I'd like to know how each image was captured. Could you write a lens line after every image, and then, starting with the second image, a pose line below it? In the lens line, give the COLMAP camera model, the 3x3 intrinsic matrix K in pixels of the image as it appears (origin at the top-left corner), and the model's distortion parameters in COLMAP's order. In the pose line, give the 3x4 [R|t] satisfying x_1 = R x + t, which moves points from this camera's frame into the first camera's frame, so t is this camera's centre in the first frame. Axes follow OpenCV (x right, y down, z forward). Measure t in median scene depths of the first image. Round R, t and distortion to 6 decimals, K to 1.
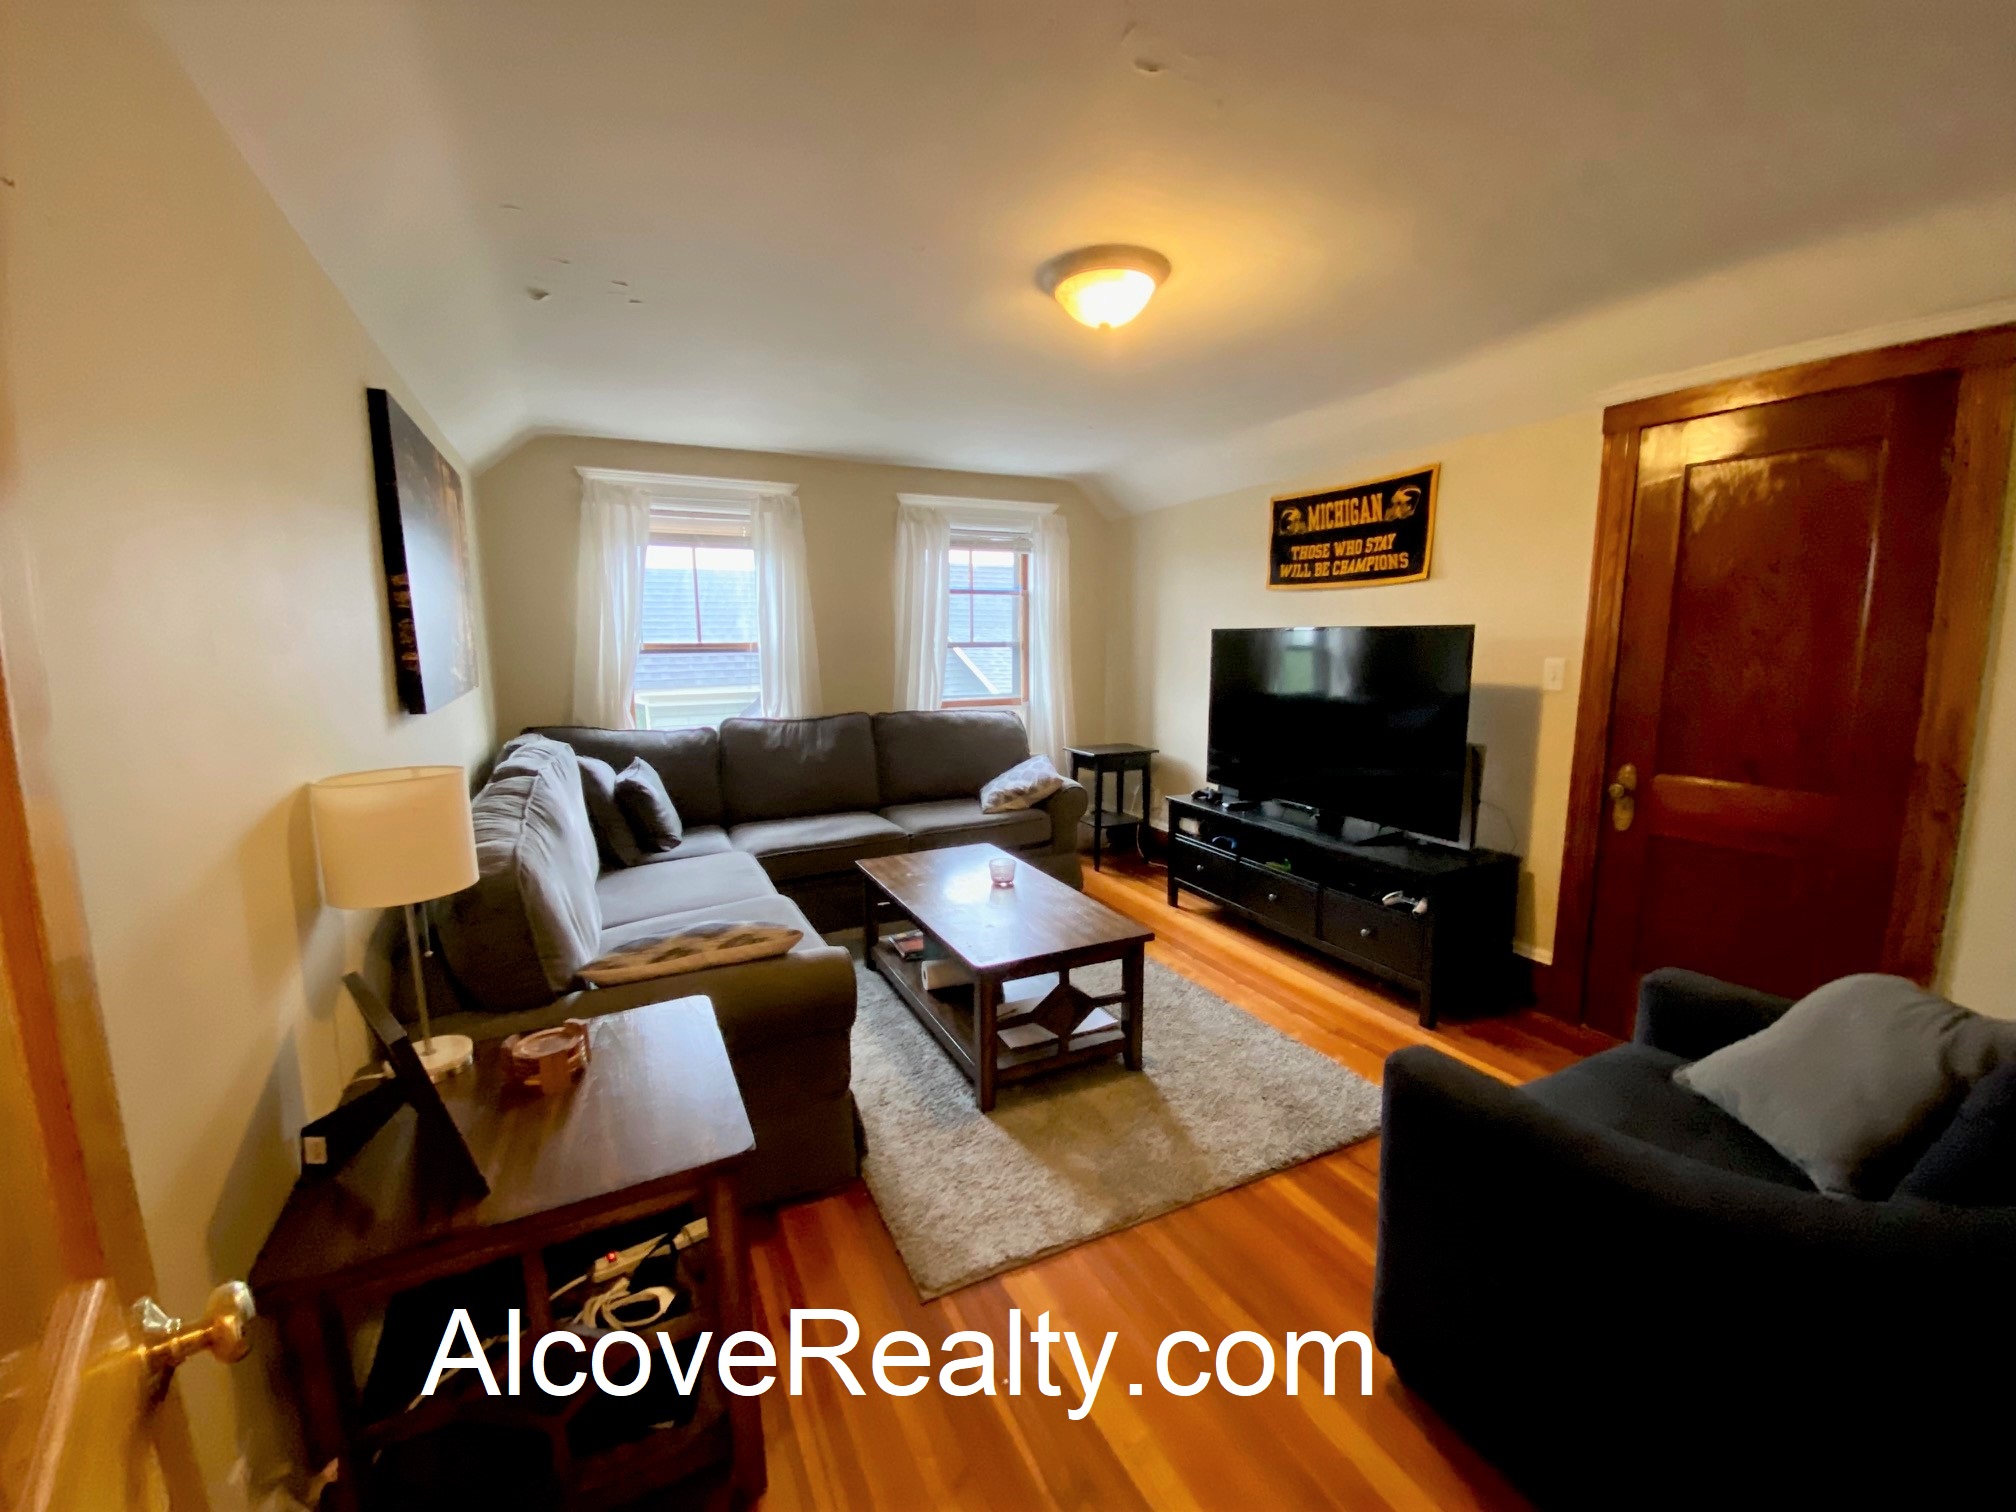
lens RADIAL K [[830.7, 0, 1006.5], [0, 830.7, 761.0], [0, 0, 1]] dist [-0.001631, -0.000421]
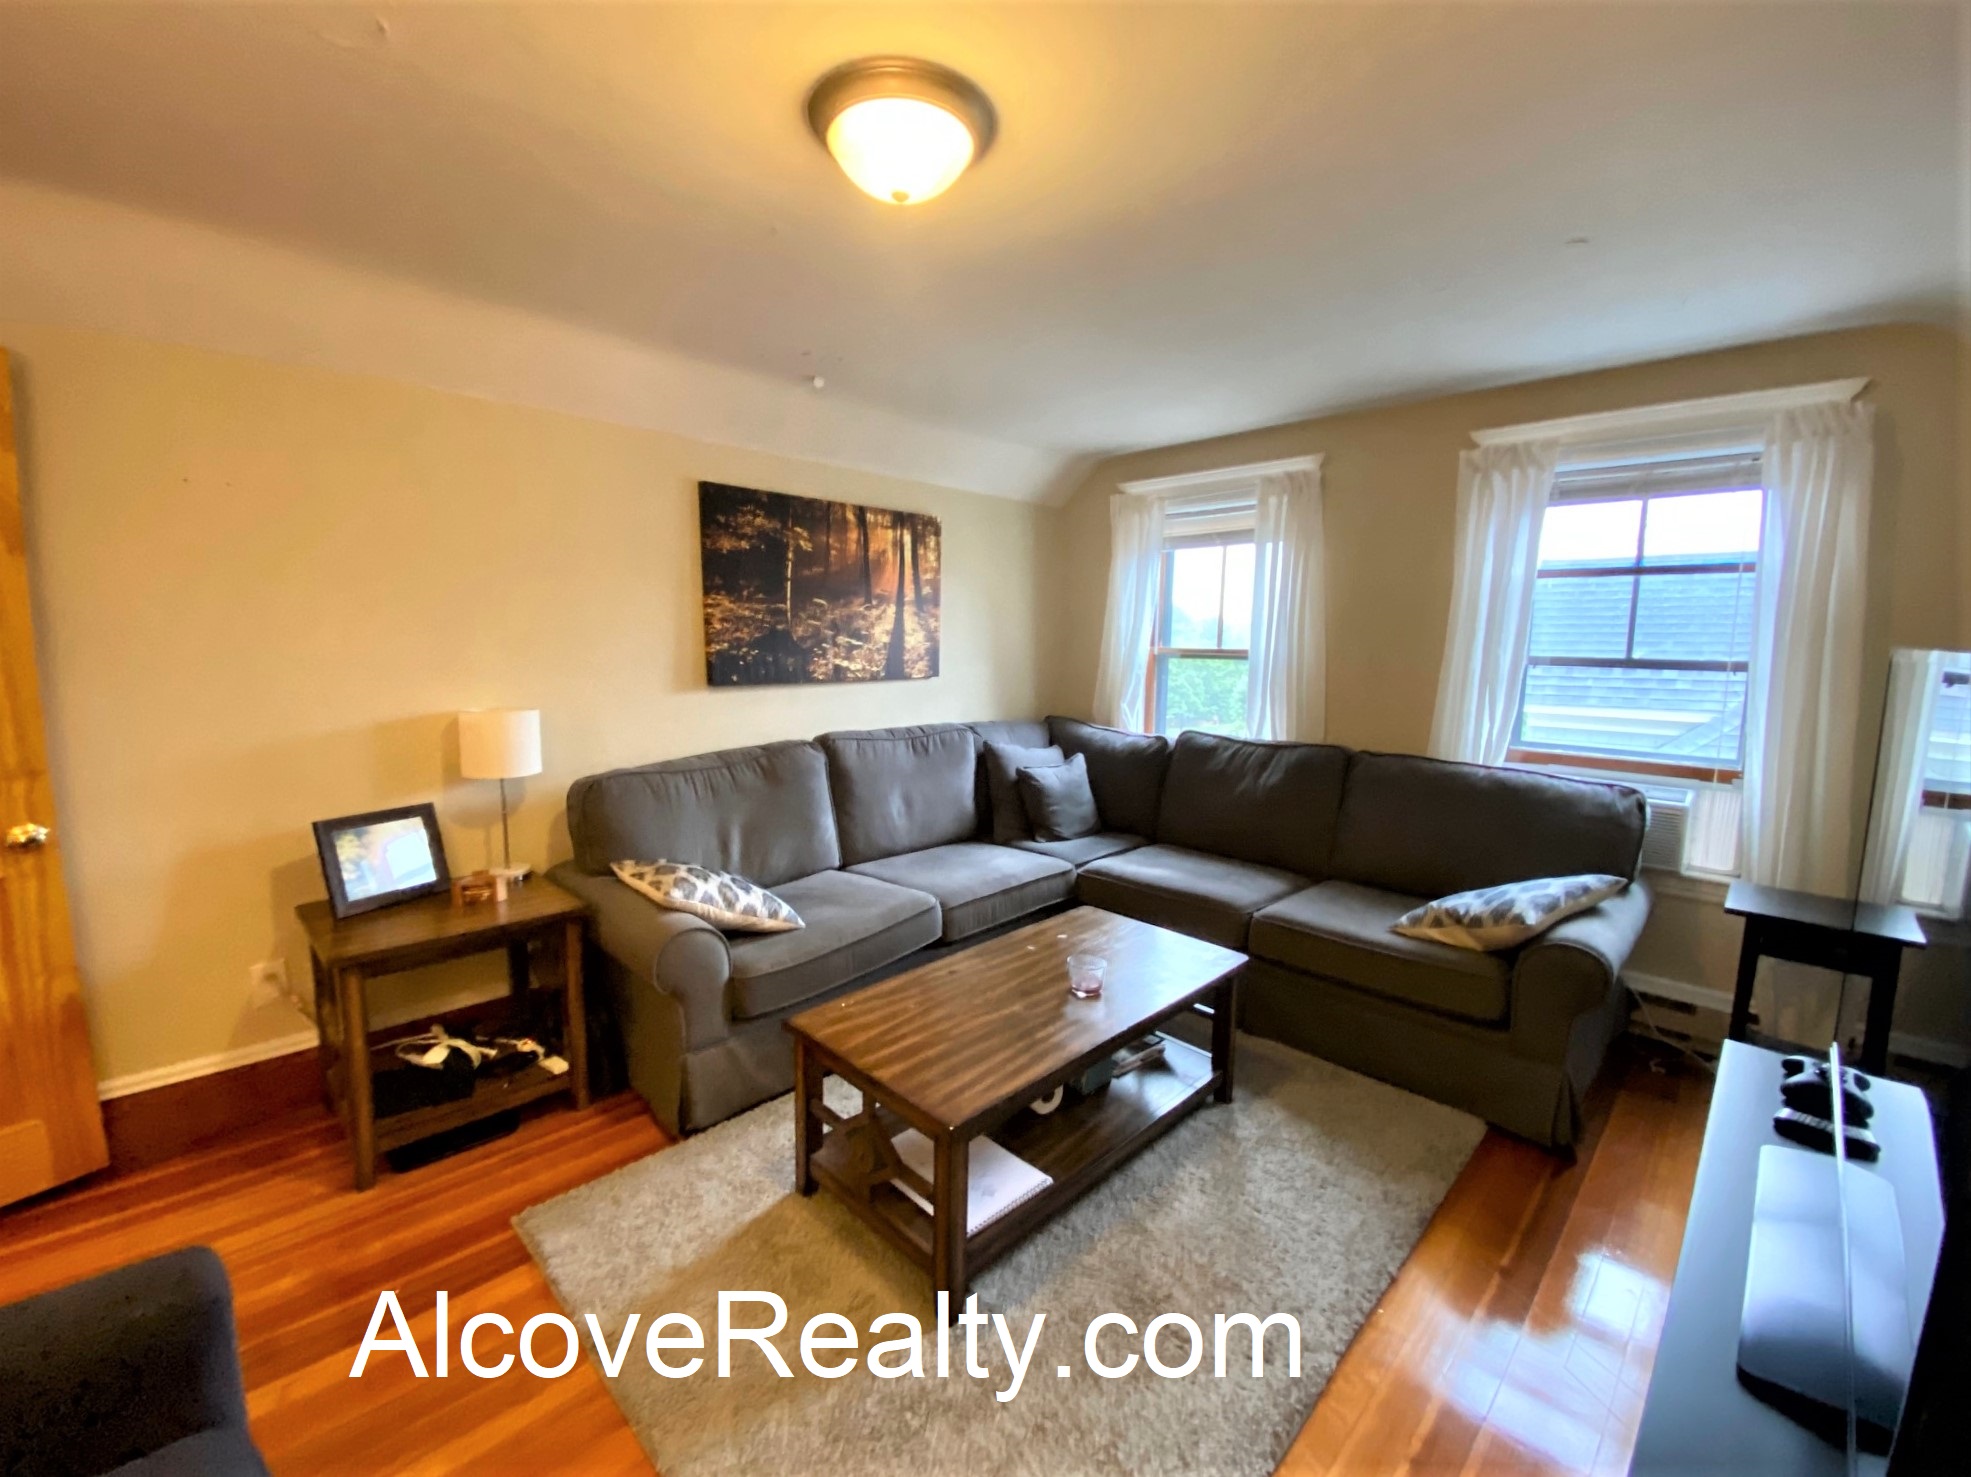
lens RADIAL K [[812.2, 0, 984.1], [0, 812.2, 743.4], [0, 0, 1]] dist [-0.001631, -0.000421]
pose [[0.297423, 0.138073, -0.944709, 0.434870], [-0.155798, 0.983243, 0.094655, -0.084014], [0.941948, 0.119031, 0.313950, 0.485921]]
